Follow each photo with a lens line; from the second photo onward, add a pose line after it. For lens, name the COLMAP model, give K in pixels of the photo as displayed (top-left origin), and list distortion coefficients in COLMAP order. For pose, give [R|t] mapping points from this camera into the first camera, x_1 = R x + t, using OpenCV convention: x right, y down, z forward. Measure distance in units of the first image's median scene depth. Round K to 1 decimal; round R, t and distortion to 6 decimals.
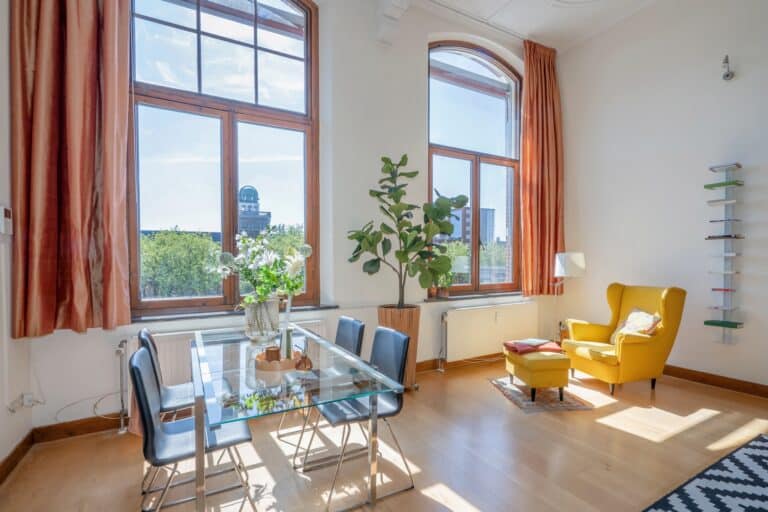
lens RADIAL K [[358.2, 0, 381.6], [0, 358.2, 268.2], [0, 0, 1]] dist [-0.007747, 0.002267]
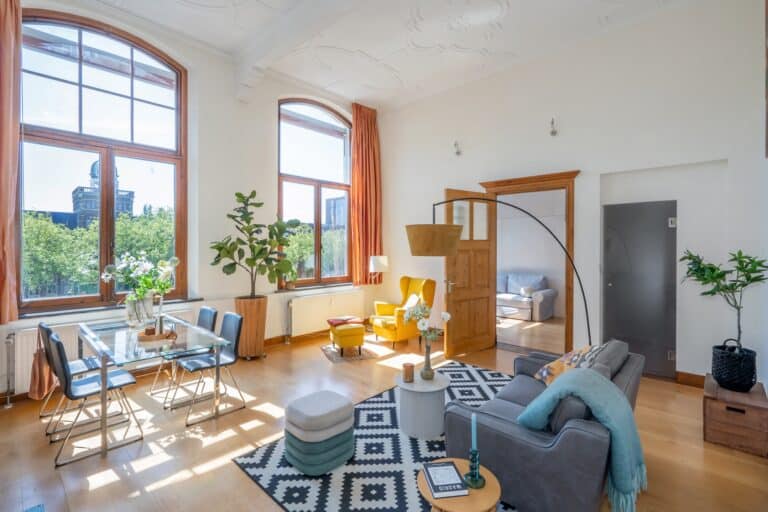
lens RADIAL K [[358.2, 0, 379.9], [0, 358.2, 248.3], [0, 0, 1]] dist [-0.007747, 0.002267]
pose [[0.953869, 0.002494, 0.300212, 0.111580], [0.002060, 0.999888, -0.014852, -0.062066], [-0.300215, 0.014785, 0.953757, -0.478443]]
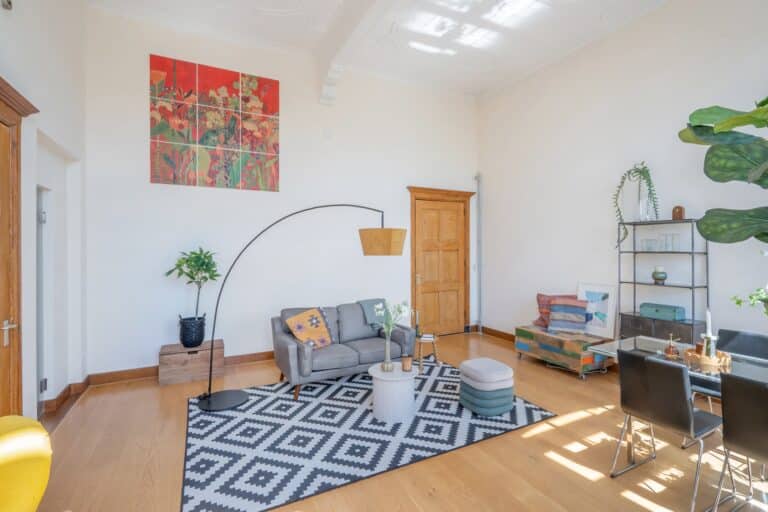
lens RADIAL K [[358.2, 0, 379.8], [0, 358.2, 250.1], [0, 0, 1]] dist [-0.007747, 0.002267]
pose [[-0.999468, 0.002050, 0.032535, 0.481201], [0.002765, 0.999755, 0.021939, -0.096158], [-0.032482, 0.022017, -0.999230, 1.286720]]
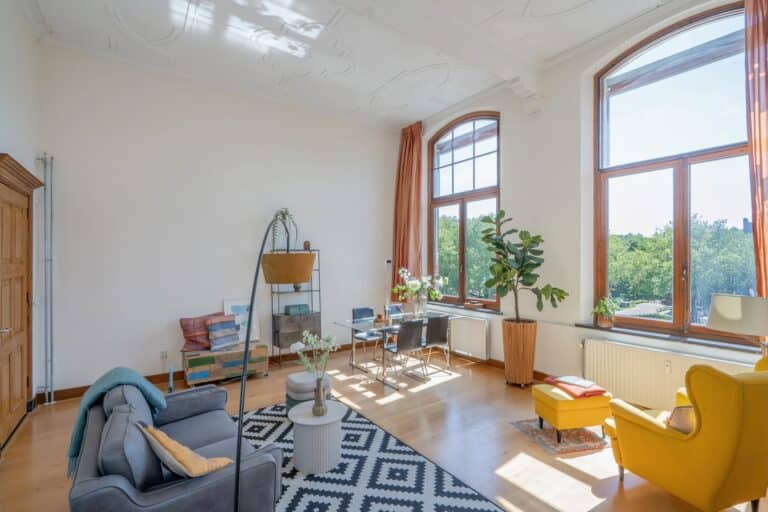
lens RADIAL K [[358.2, 0, 385.0], [0, 358.2, 250.2], [0, 0, 1]] dist [-0.007747, 0.002267]
pose [[0.097113, -0.017139, -0.995126, 1.363607], [-0.008595, 0.999800, -0.018058, -0.128683], [0.995236, 0.010307, 0.096946, 0.401597]]
